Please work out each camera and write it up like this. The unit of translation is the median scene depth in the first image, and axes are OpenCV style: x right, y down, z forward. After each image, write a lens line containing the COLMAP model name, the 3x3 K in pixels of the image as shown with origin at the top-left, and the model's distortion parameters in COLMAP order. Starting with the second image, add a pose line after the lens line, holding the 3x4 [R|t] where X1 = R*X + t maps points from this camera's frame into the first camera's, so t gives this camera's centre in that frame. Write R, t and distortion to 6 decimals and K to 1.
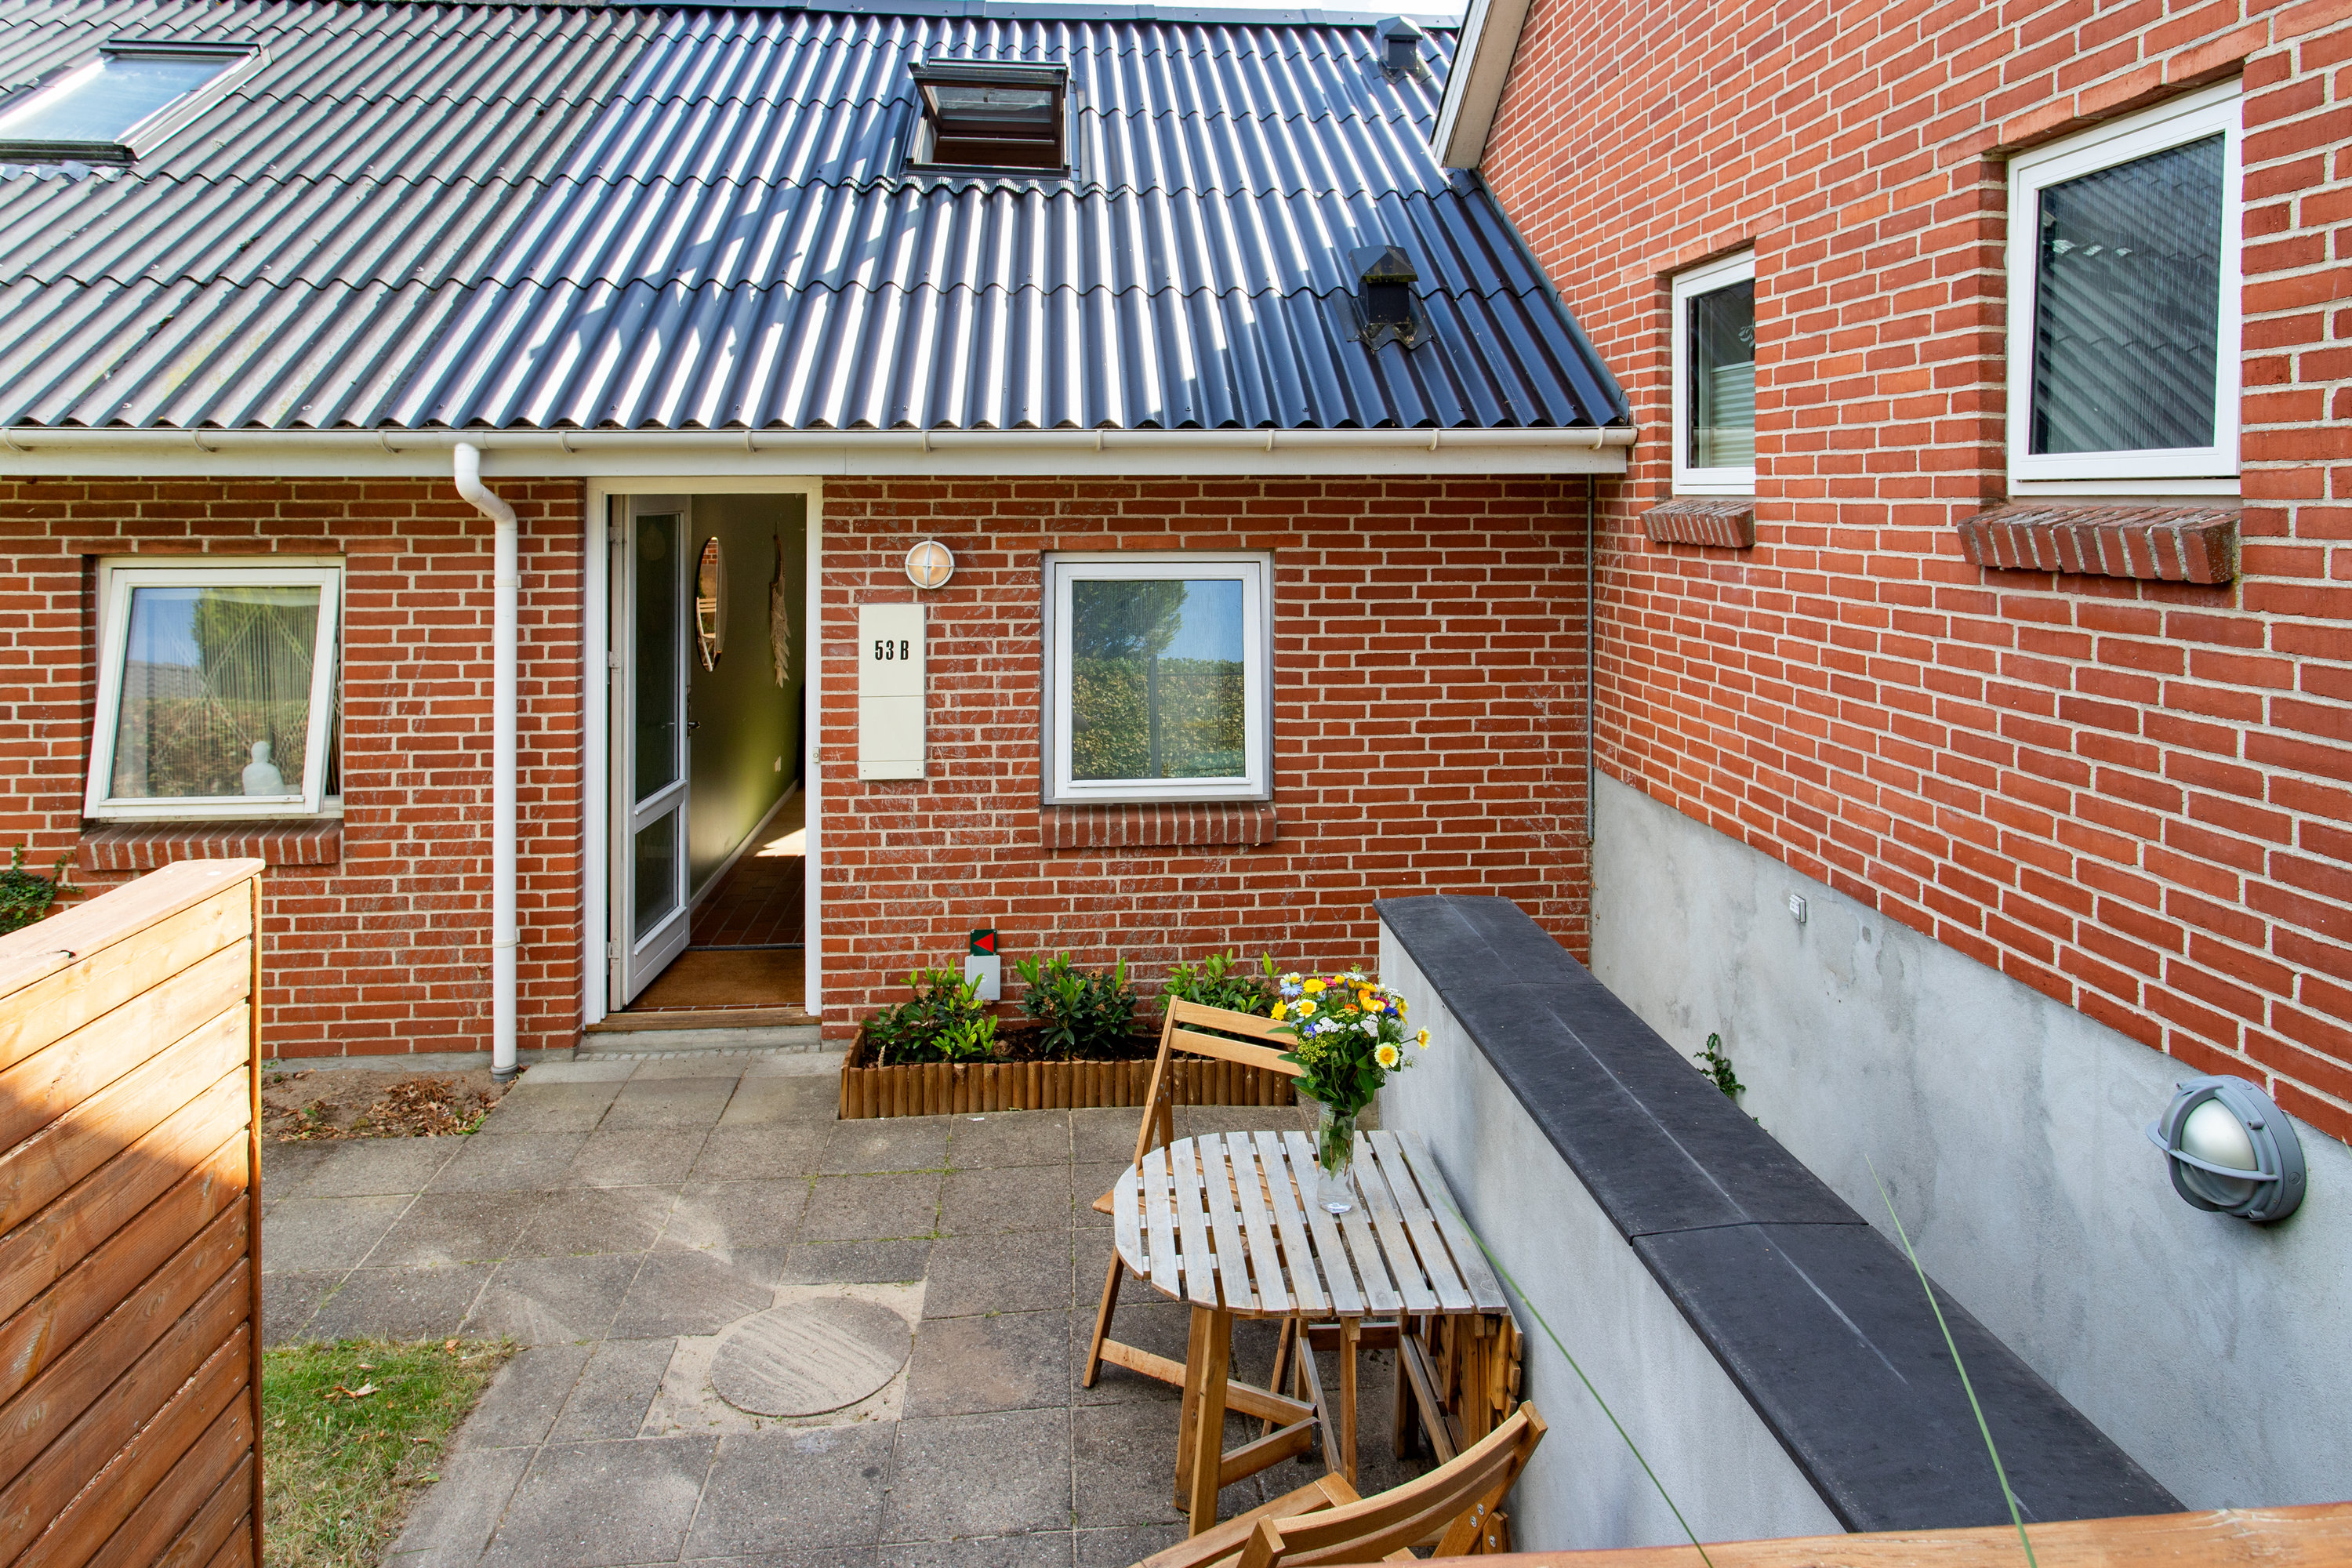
lens RADIAL K [[1431.7, 0, 1179.7], [0, 1431.7, 489.3], [0, 0, 1]] dist [-0.005378, 0.002362]
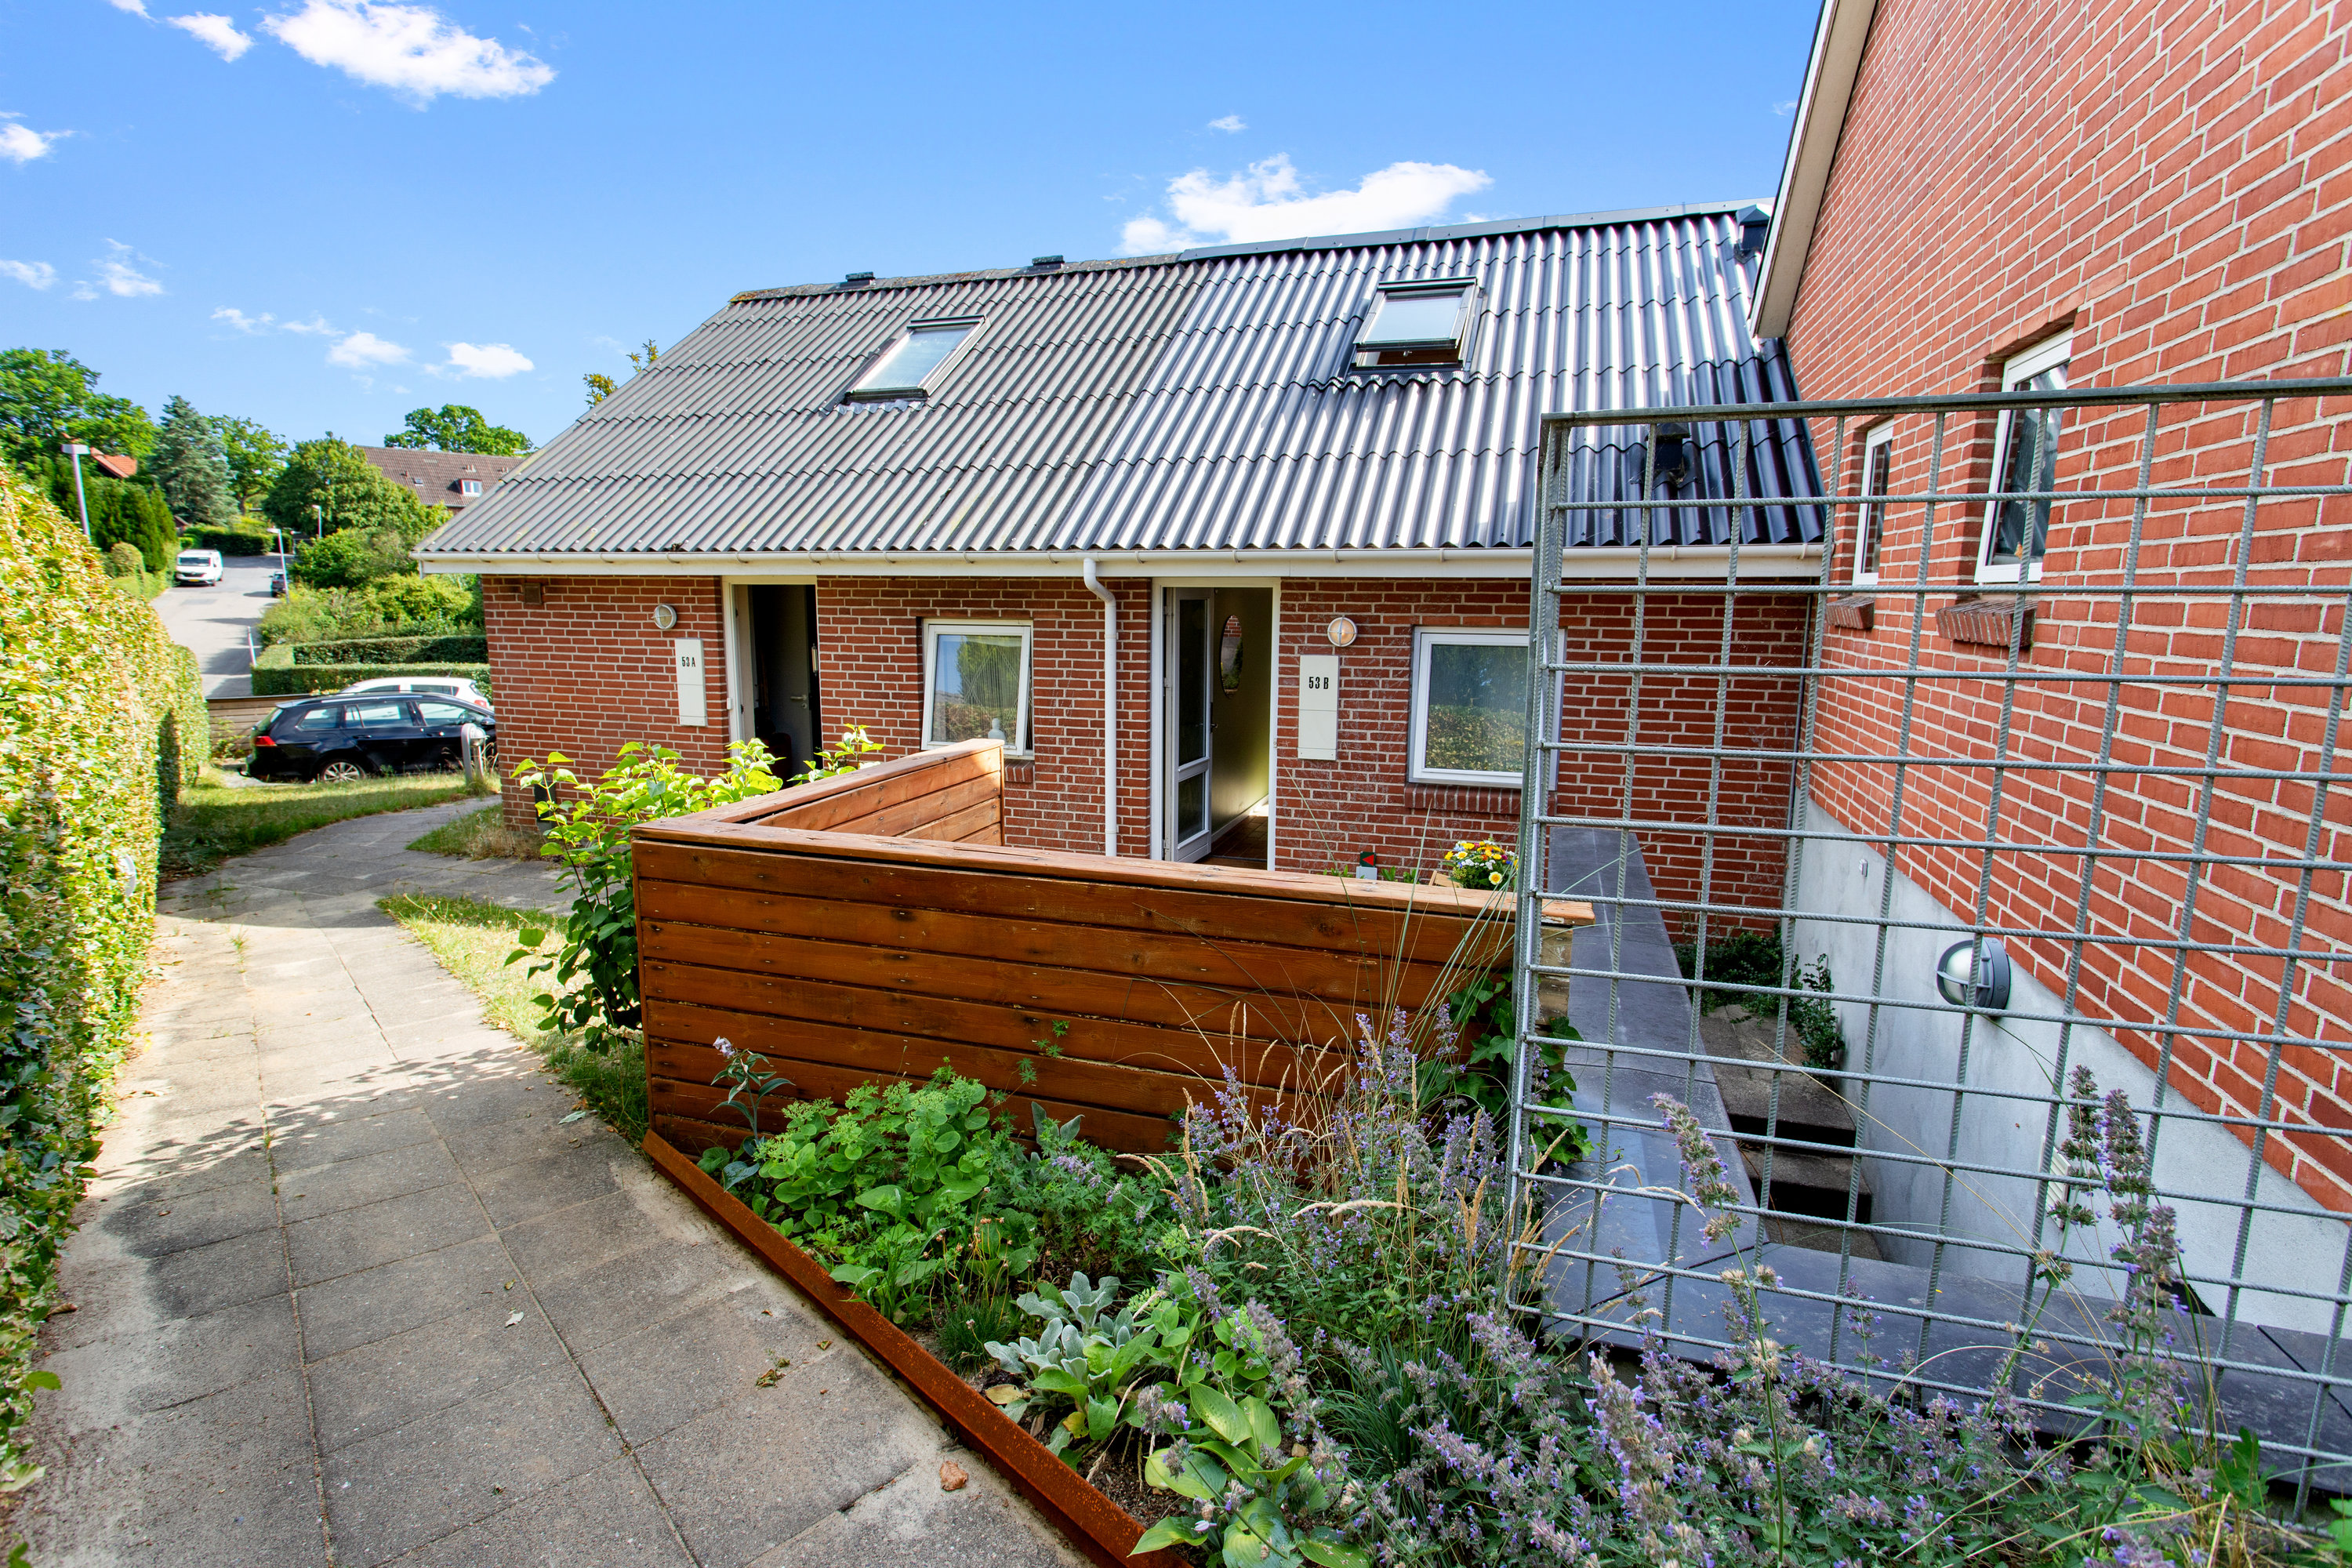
lens RADIAL K [[1159.5, 0, 1176.0], [0, 1159.5, 784.0], [0, 0, 1]] dist [-0.000202, 0.000606]
pose [[0.917177, 0.073836, -0.391579, 0.184922], [-0.004848, 0.984678, 0.174314, -0.006634], [0.398449, -0.157978, 0.903483, -0.308204]]
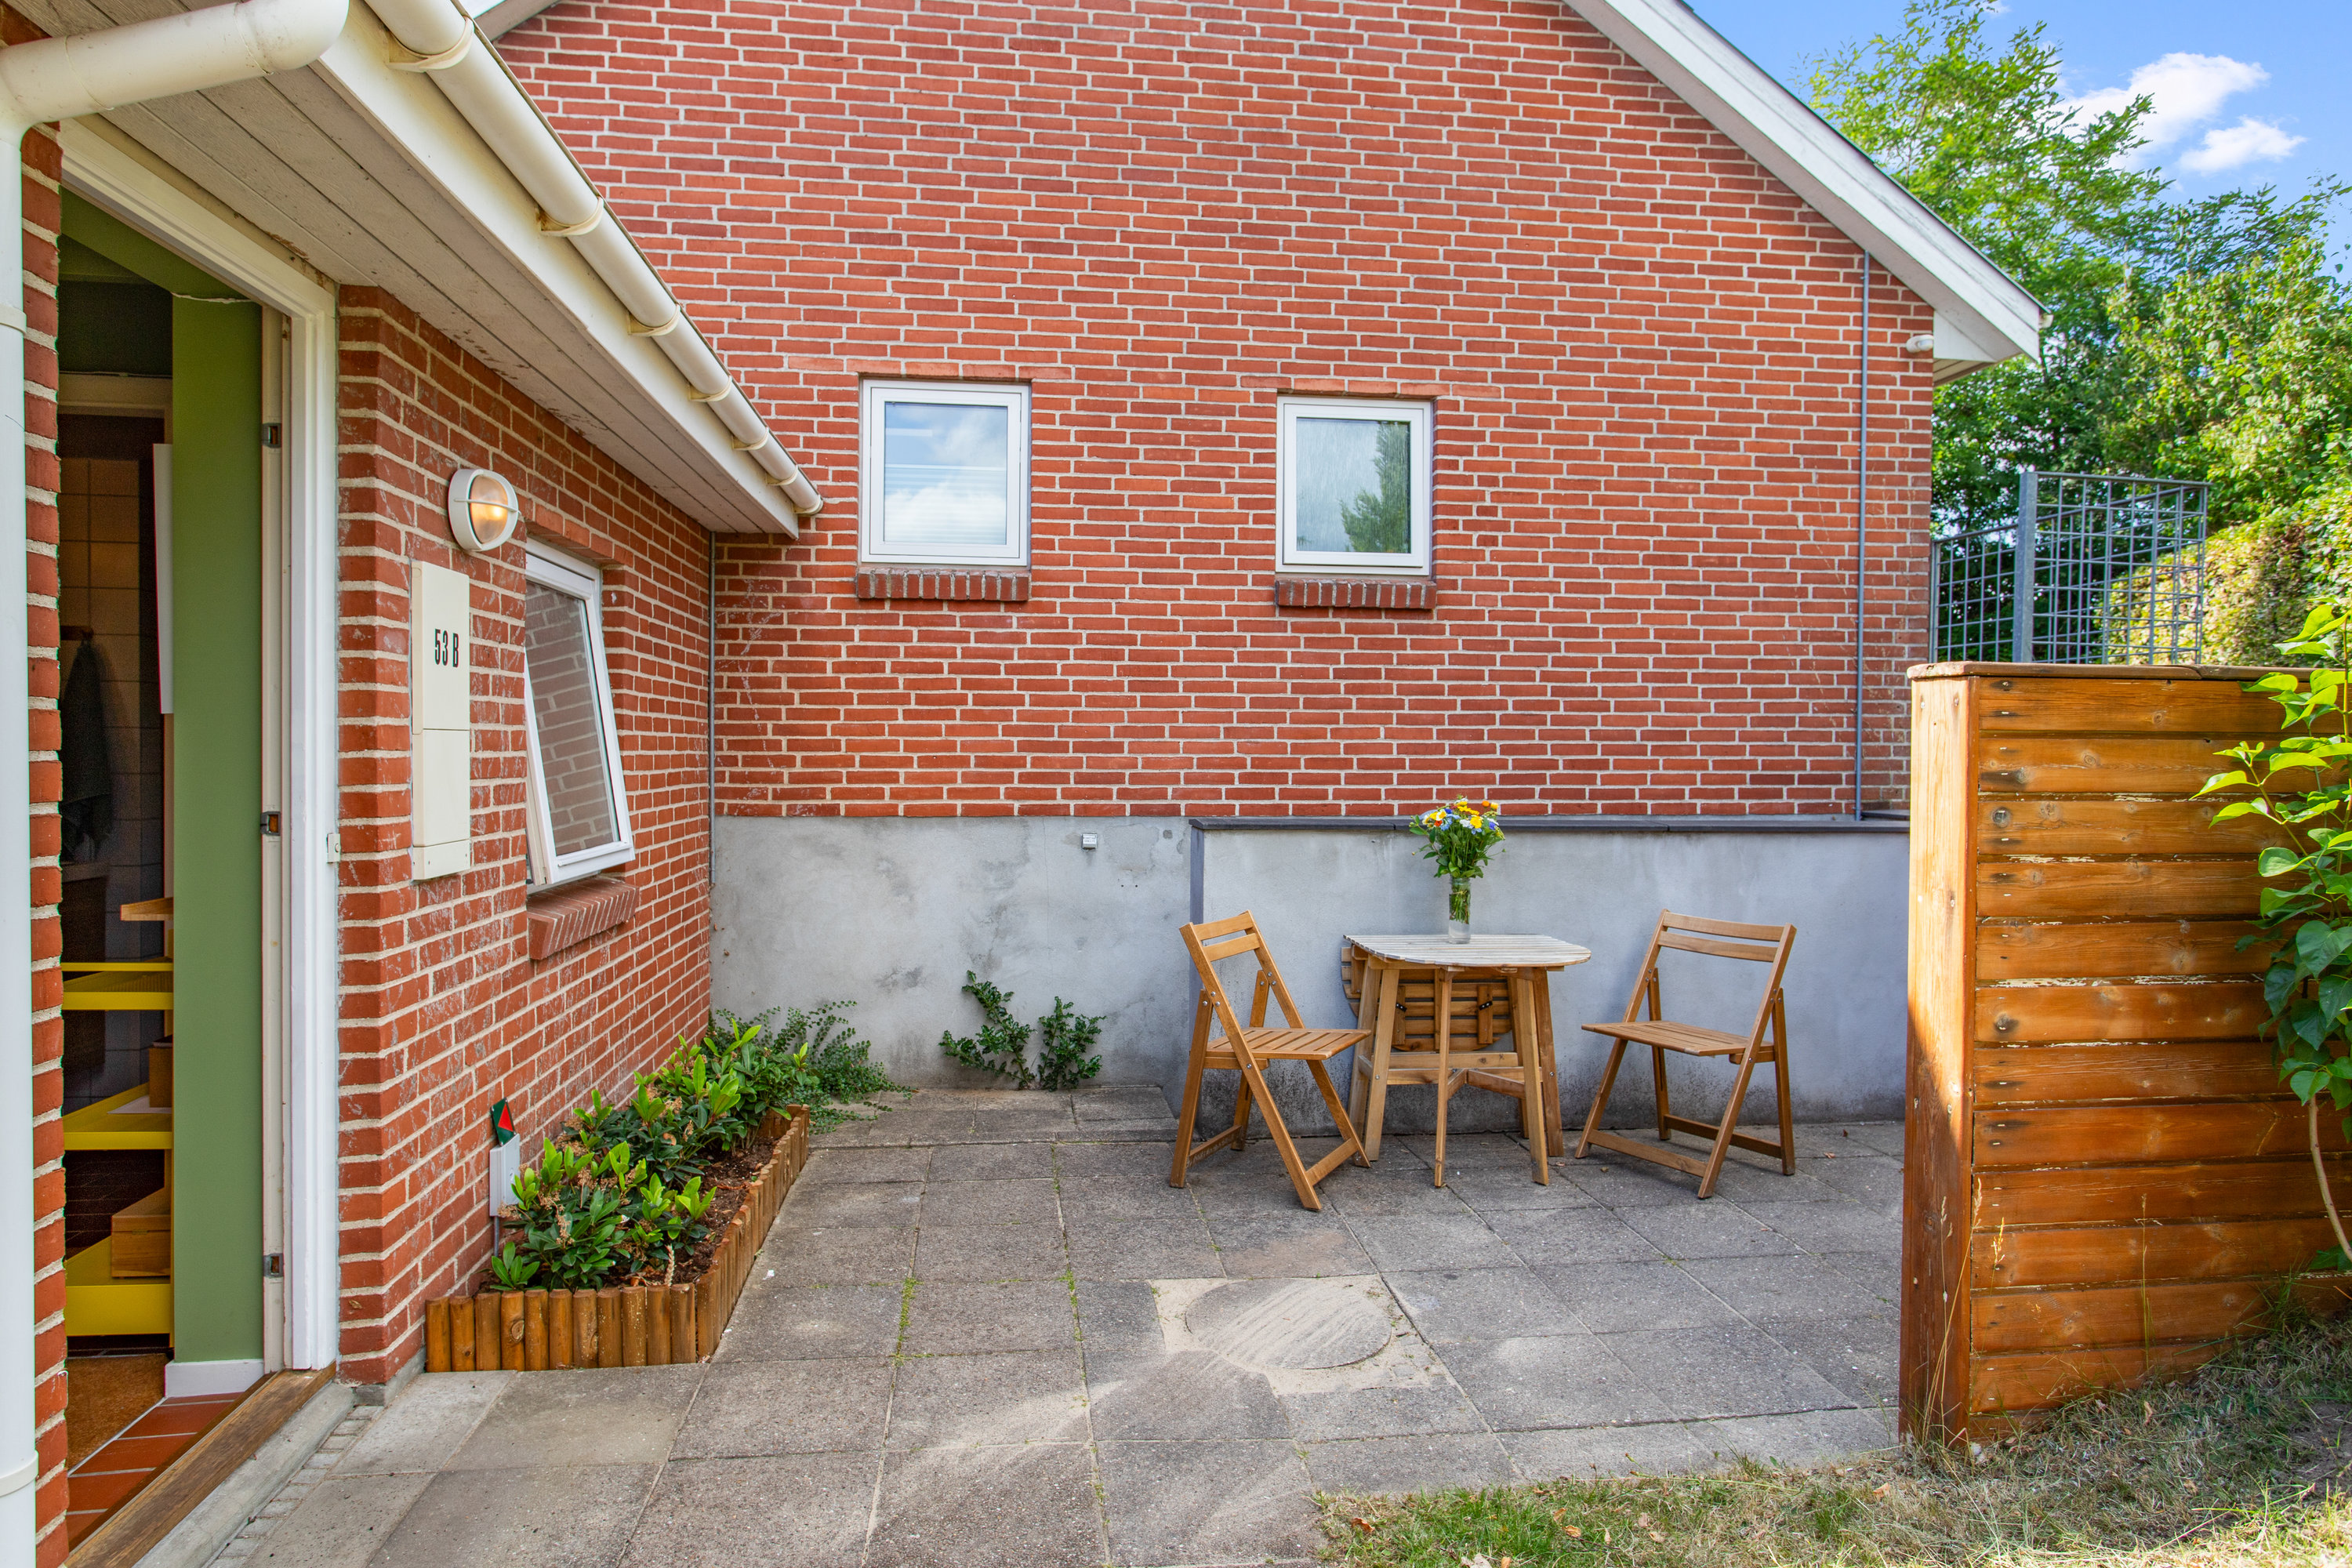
lens RADIAL K [[1358.1, 0, 1176.8], [0, 1358.1, 771.5], [0, 0, 1]] dist [-0.001311, 0.000389]
pose [[-0.043492, -0.013929, 0.998957, -0.745361], [-0.010307, 0.999856, 0.013493, 0.149859], [-0.999001, -0.009709, -0.043629, 0.726667]]
